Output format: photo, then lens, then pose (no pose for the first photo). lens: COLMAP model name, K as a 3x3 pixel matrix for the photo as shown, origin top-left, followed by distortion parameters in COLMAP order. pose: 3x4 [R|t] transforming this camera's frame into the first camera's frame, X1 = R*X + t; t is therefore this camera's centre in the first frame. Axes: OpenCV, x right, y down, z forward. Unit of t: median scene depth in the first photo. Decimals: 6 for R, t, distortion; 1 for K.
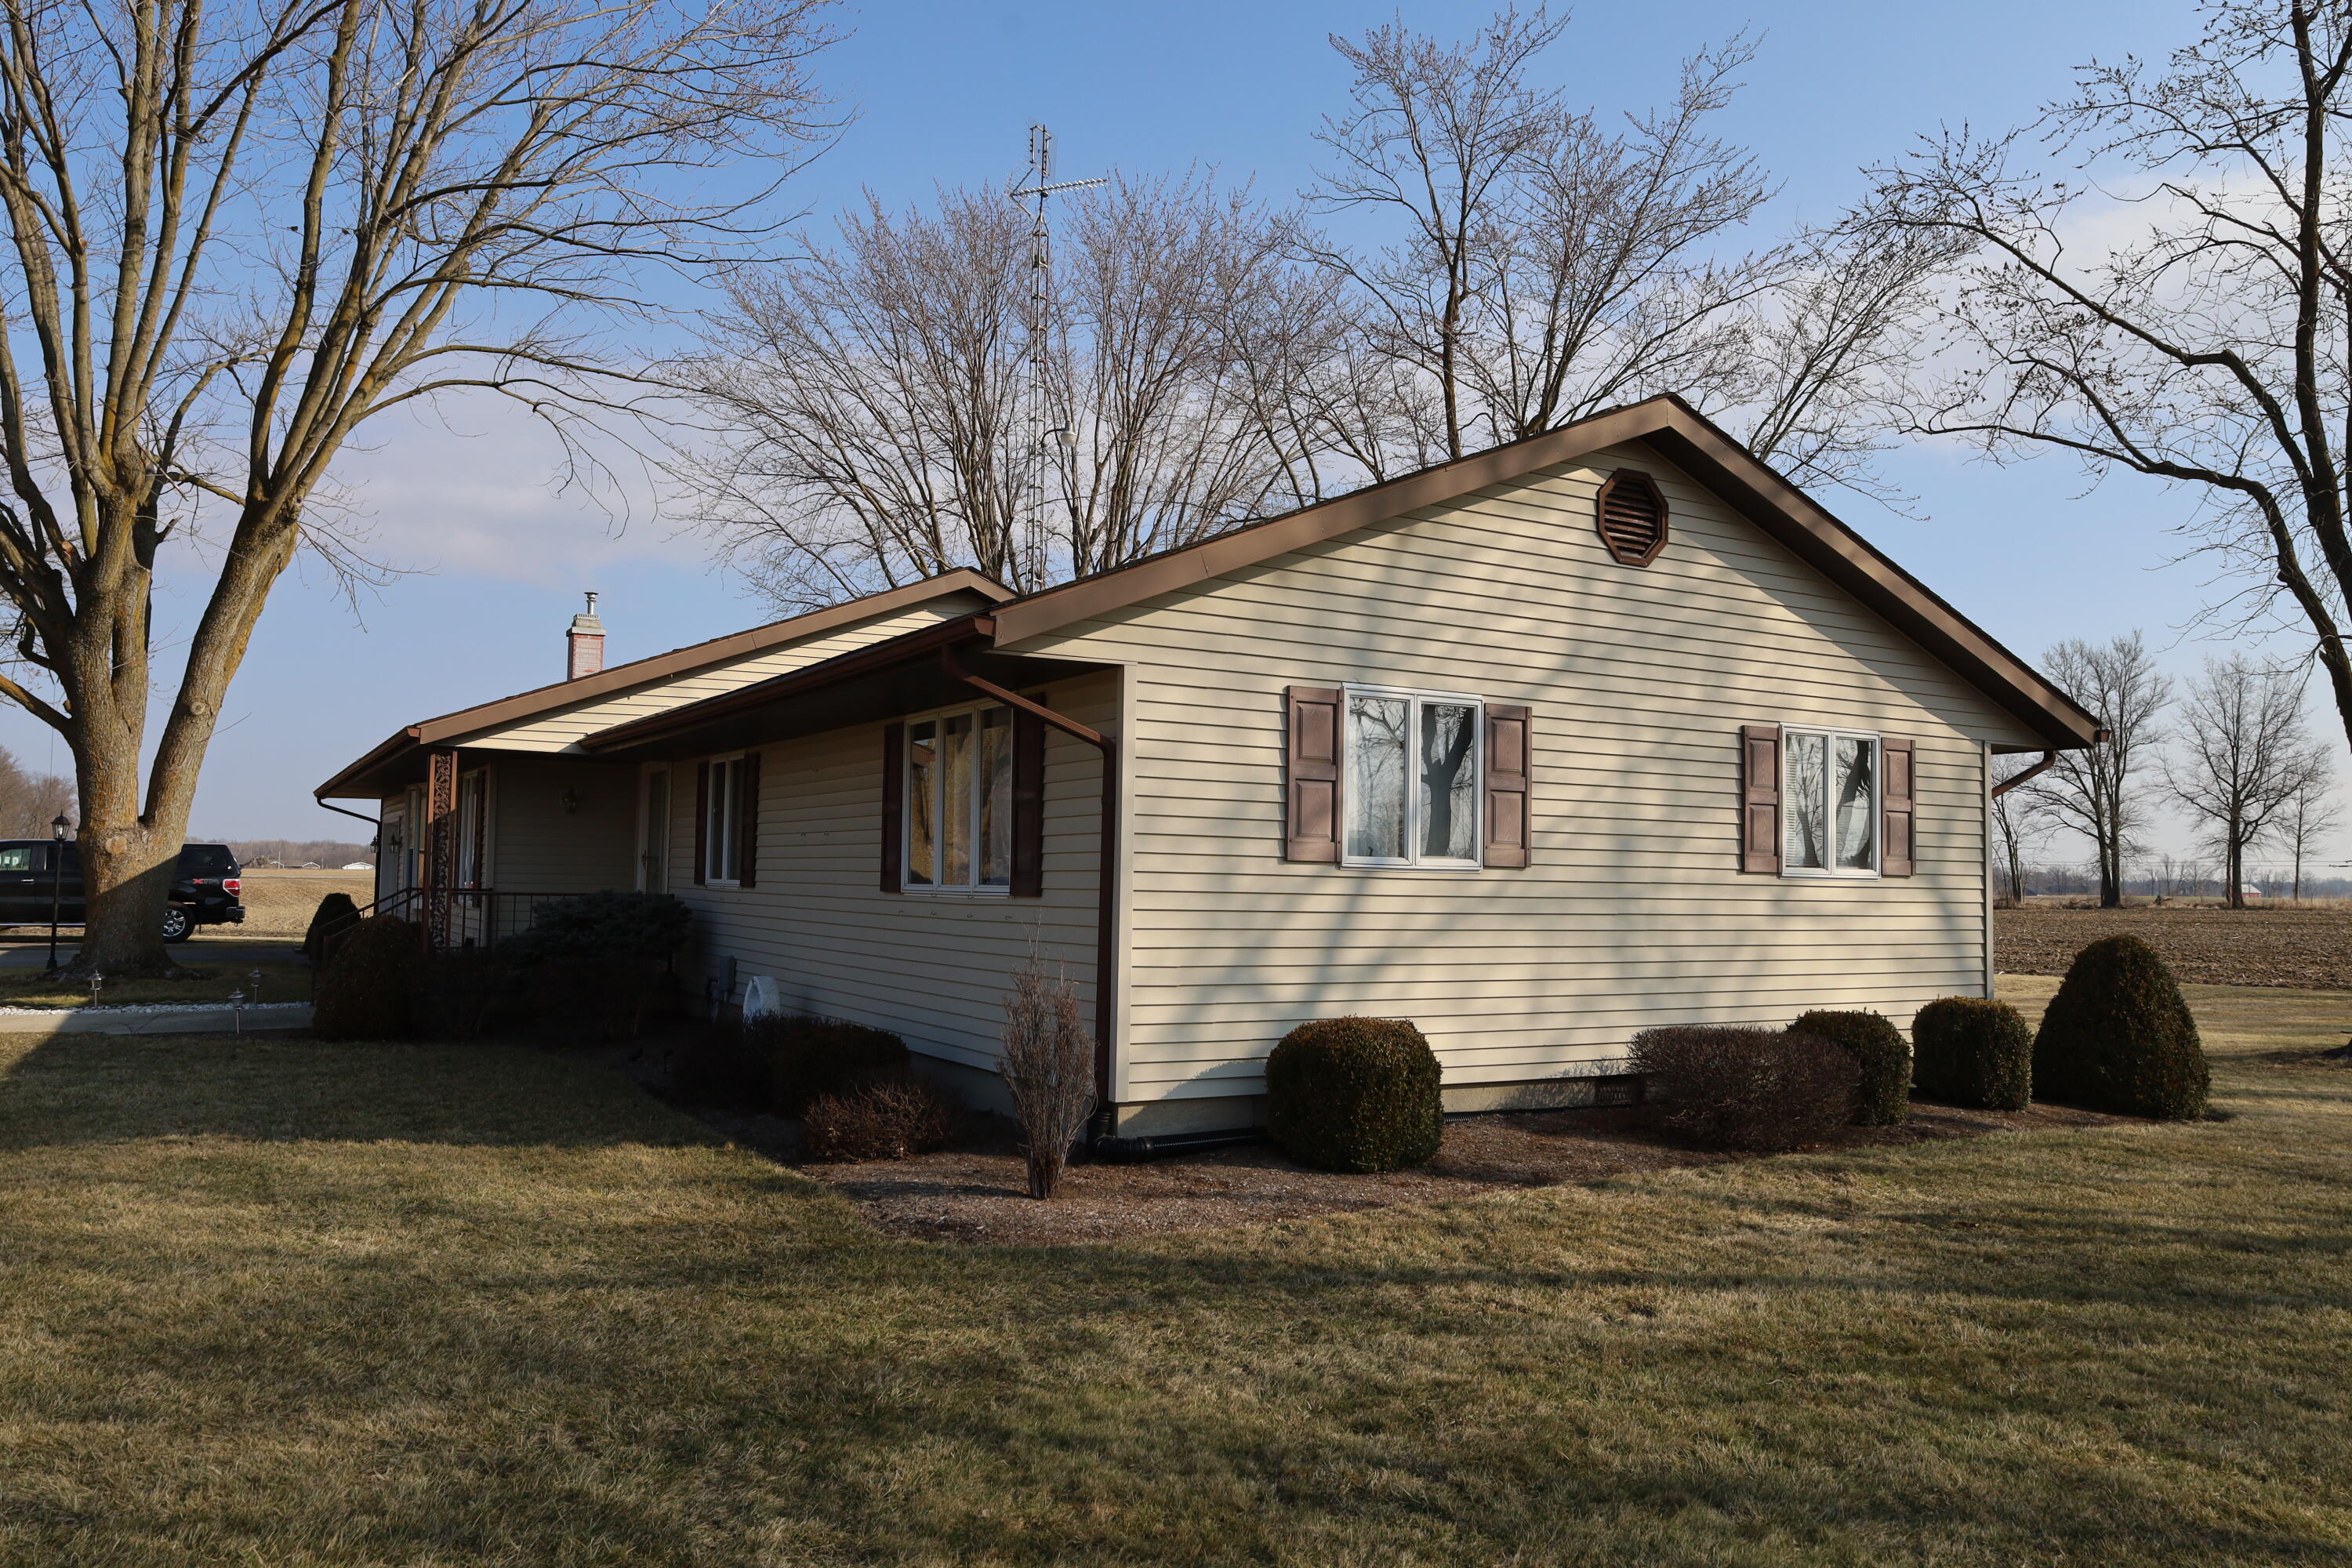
lens RADIAL K [[1689.2, 0, 1176.2], [0, 1689.2, 792.3], [0, 0, 1]] dist [-0.002217, 0.000635]
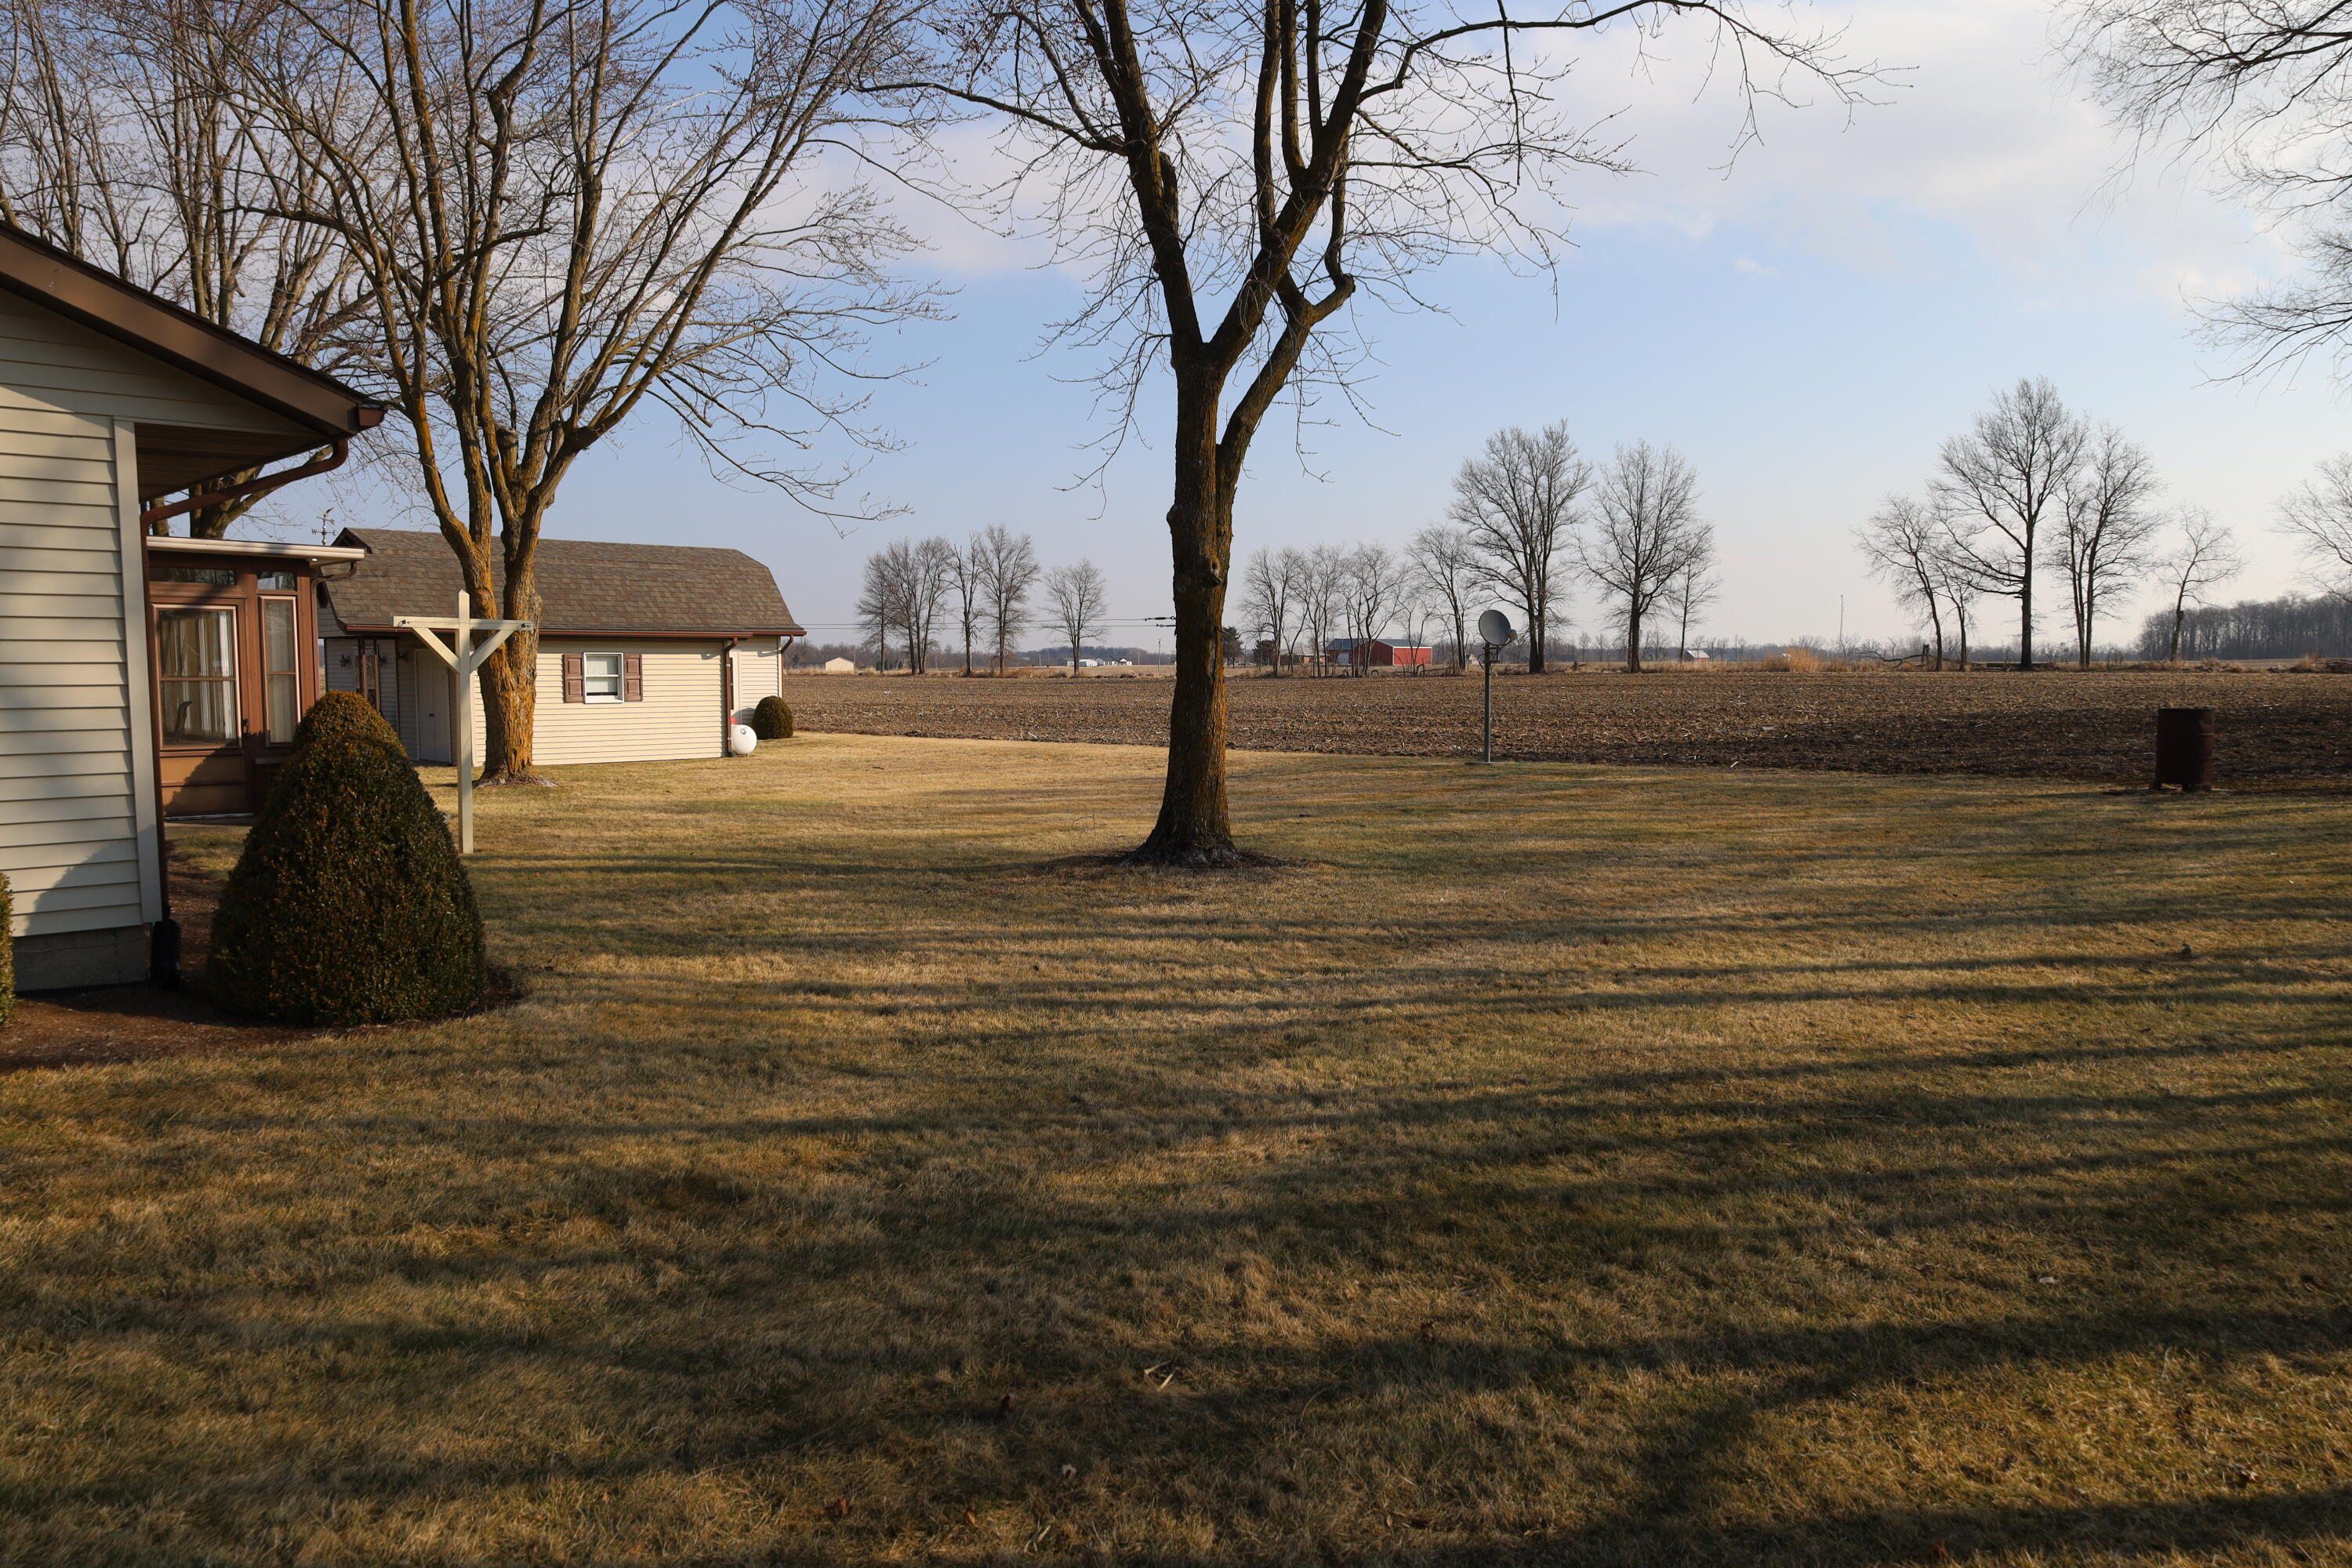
lens RADIAL K [[1602.7, 0, 1179.8], [0, 1602.7, 792.9], [0, 0, 1]] dist [-0.005023, -0.002163]
pose [[0.969309, -0.038924, 0.242744, 0.066543], [0.006026, 0.990852, 0.134820, 0.002484], [-0.245771, -0.129220, 0.960676, 0.032762]]
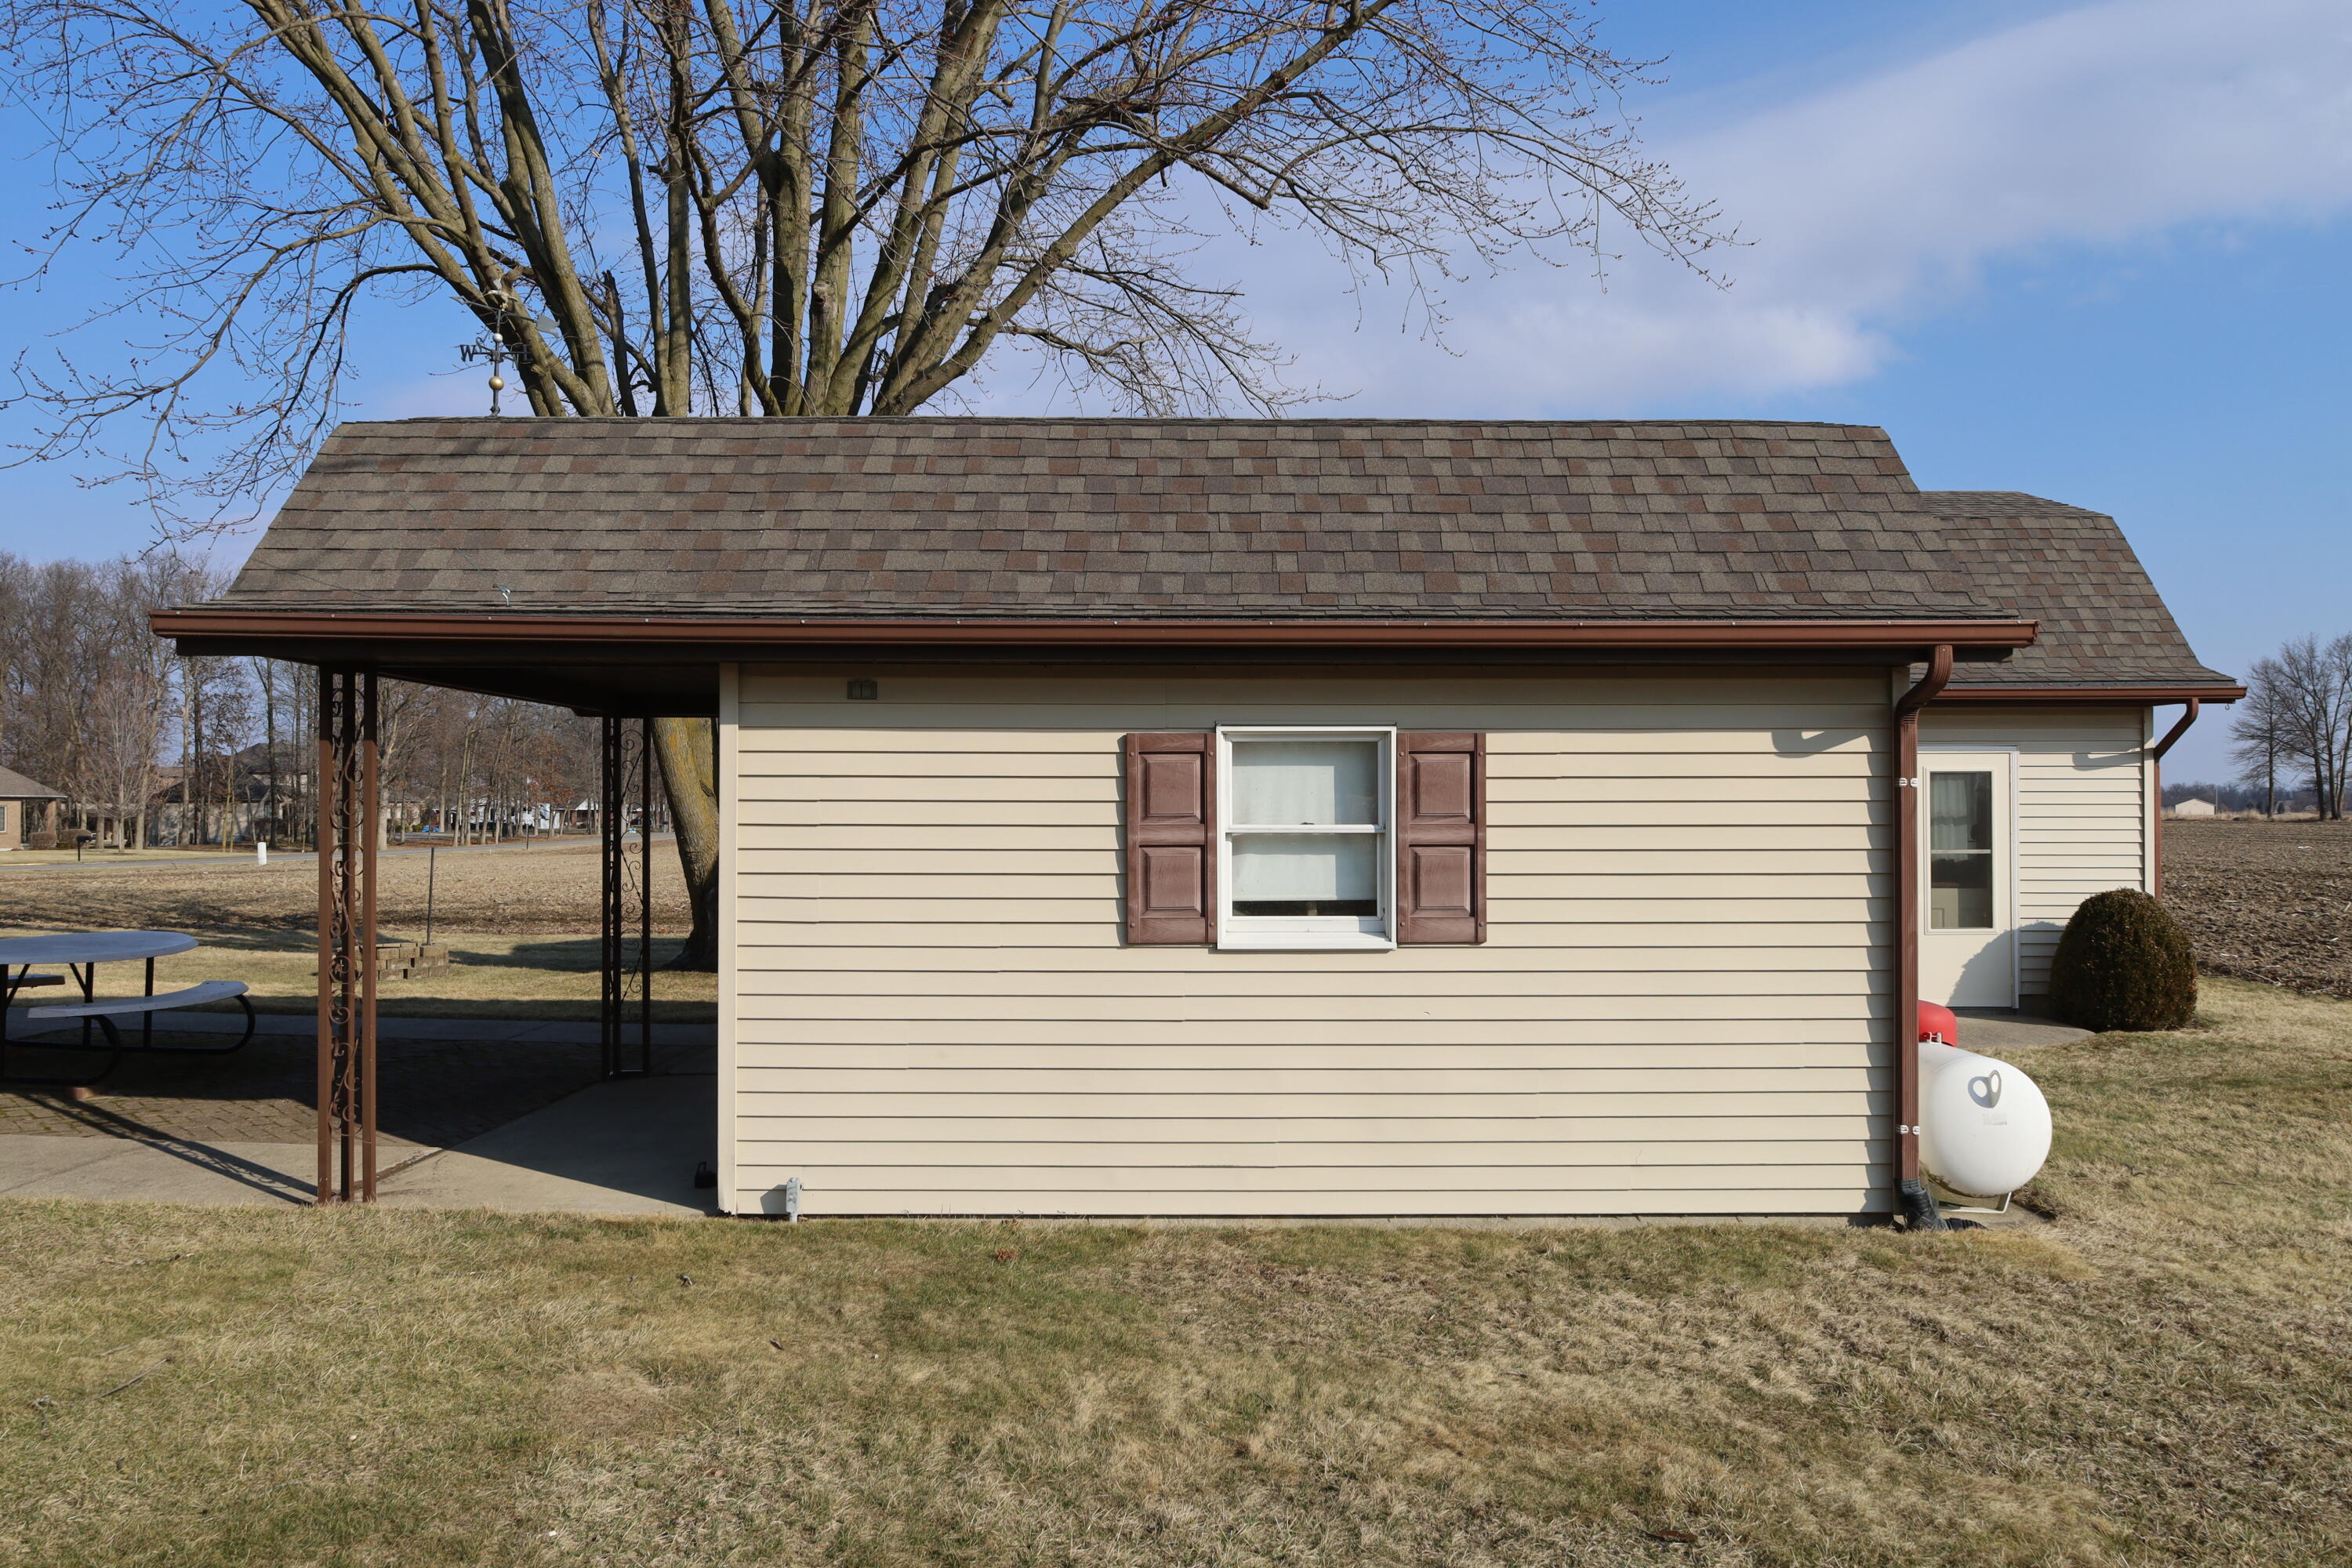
lens RADIAL K [[1602.7, 0, 1184.4], [0, 1602.7, 801.2], [0, 0, 1]] dist [-0.005023, -0.002163]
pose [[0.866471, -0.023011, -0.498697, 0.065382], [0.044080, 0.998562, 0.030513, 0.013499], [0.497278, -0.048421, 0.866239, 0.226364]]
